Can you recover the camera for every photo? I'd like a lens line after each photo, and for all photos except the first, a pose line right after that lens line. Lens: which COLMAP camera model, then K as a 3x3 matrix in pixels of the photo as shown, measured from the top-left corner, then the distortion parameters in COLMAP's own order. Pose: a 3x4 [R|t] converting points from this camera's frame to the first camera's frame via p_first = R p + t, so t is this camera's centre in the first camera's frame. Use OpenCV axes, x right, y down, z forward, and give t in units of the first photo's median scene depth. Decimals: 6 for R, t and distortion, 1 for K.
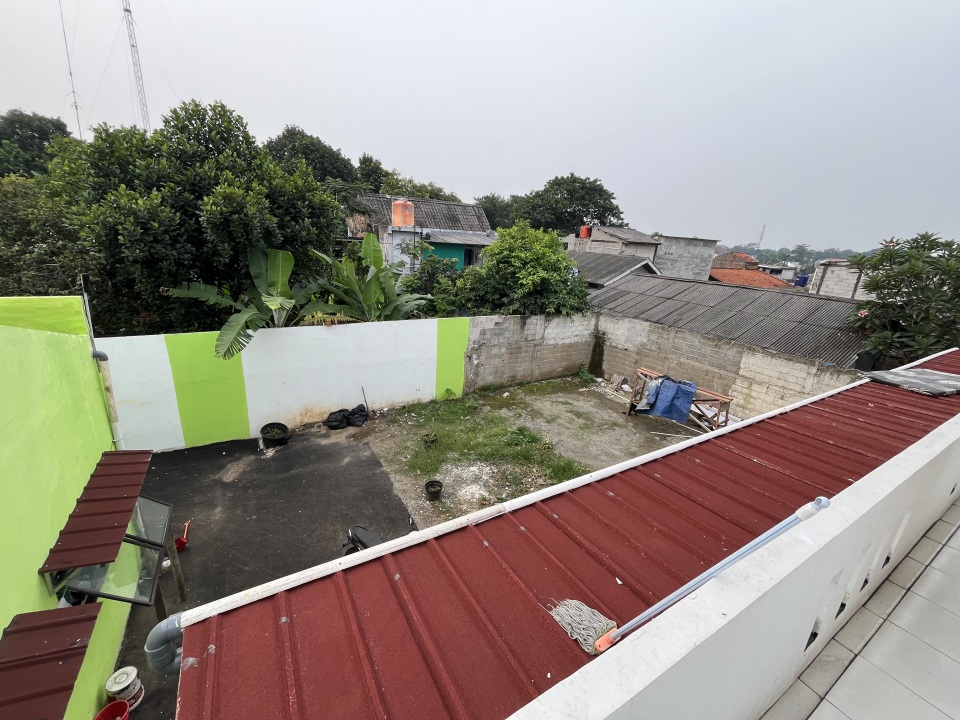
lens RADIAL K [[386.6, 0, 479.2], [0, 386.6, 358.2], [0, 0, 1]] dist [-0.004029, 0.000380]
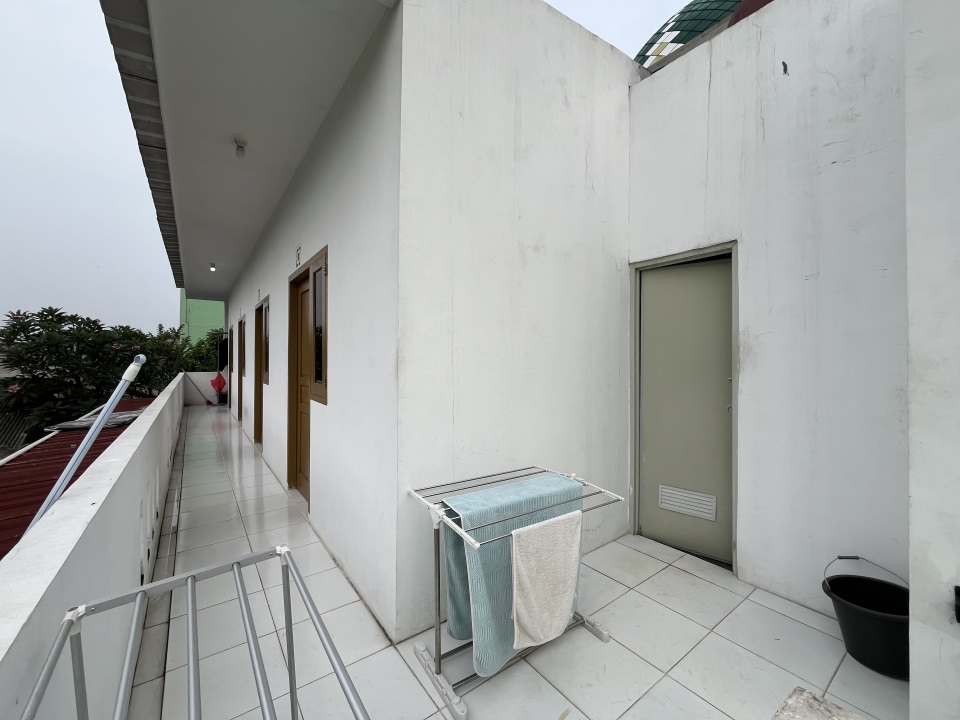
lens RADIAL K [[386.6, 0, 480.7], [0, 386.6, 358.3], [0, 0, 1]] dist [-0.004029, 0.000380]
pose [[-0.116315, -0.055250, 0.991674, -0.033159], [0.281735, 0.955605, 0.086286, 0.040265], [-0.952416, 0.289426, -0.095585, 0.004630]]
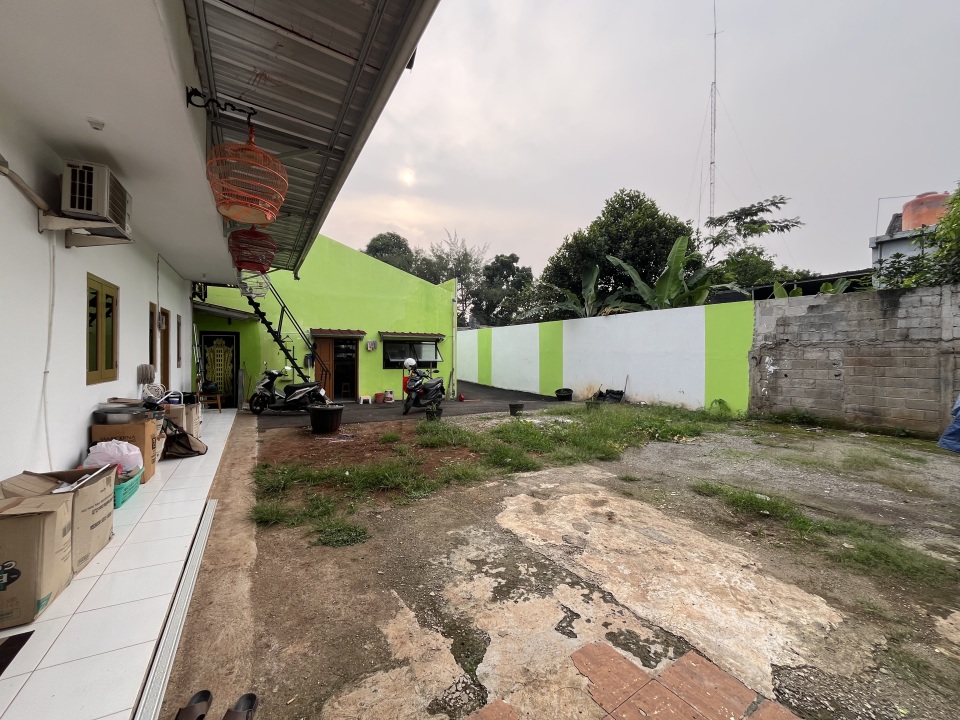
lens RADIAL K [[386.6, 0, 482.7], [0, 386.6, 353.6], [0, 0, 1]] dist [-0.004029, 0.000380]
pose [[0.001270, -0.057696, -0.998333, 0.629526], [-0.298553, 0.952781, -0.055443, 0.163768], [0.954392, 0.298126, -0.016016, 0.522877]]
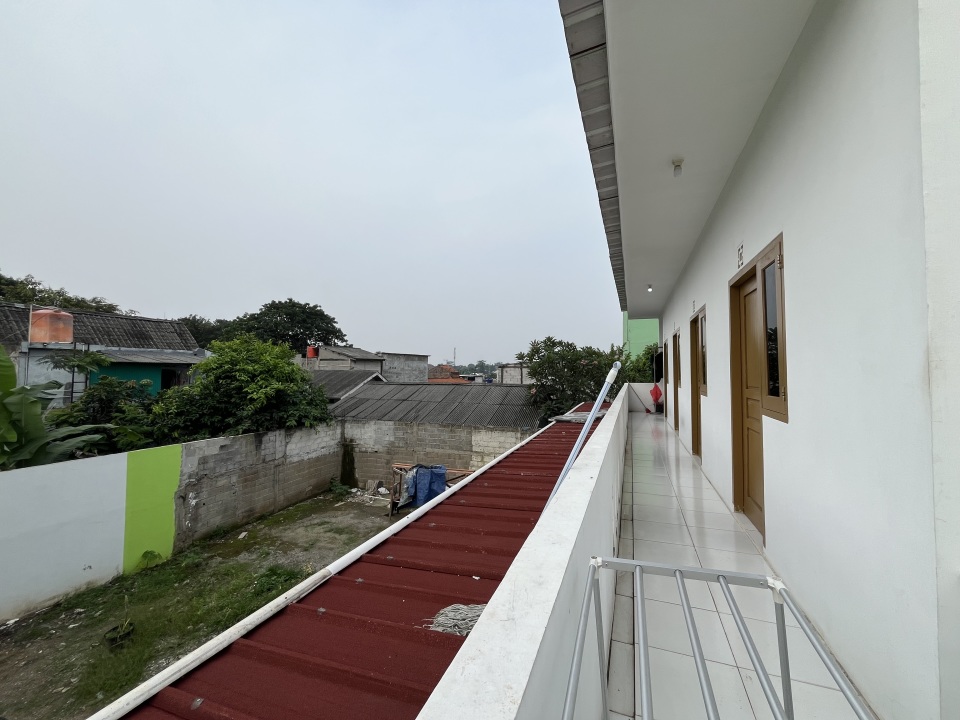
lens RADIAL K [[386.6, 0, 480.1], [0, 386.6, 358.0], [0, 0, 1]] dist [-0.004029, 0.000380]
pose [[0.780152, -0.034436, 0.624642, -0.032402], [0.224593, 0.947336, -0.228282, 0.040016], [-0.583885, 0.318385, 0.746800, 0.012457]]
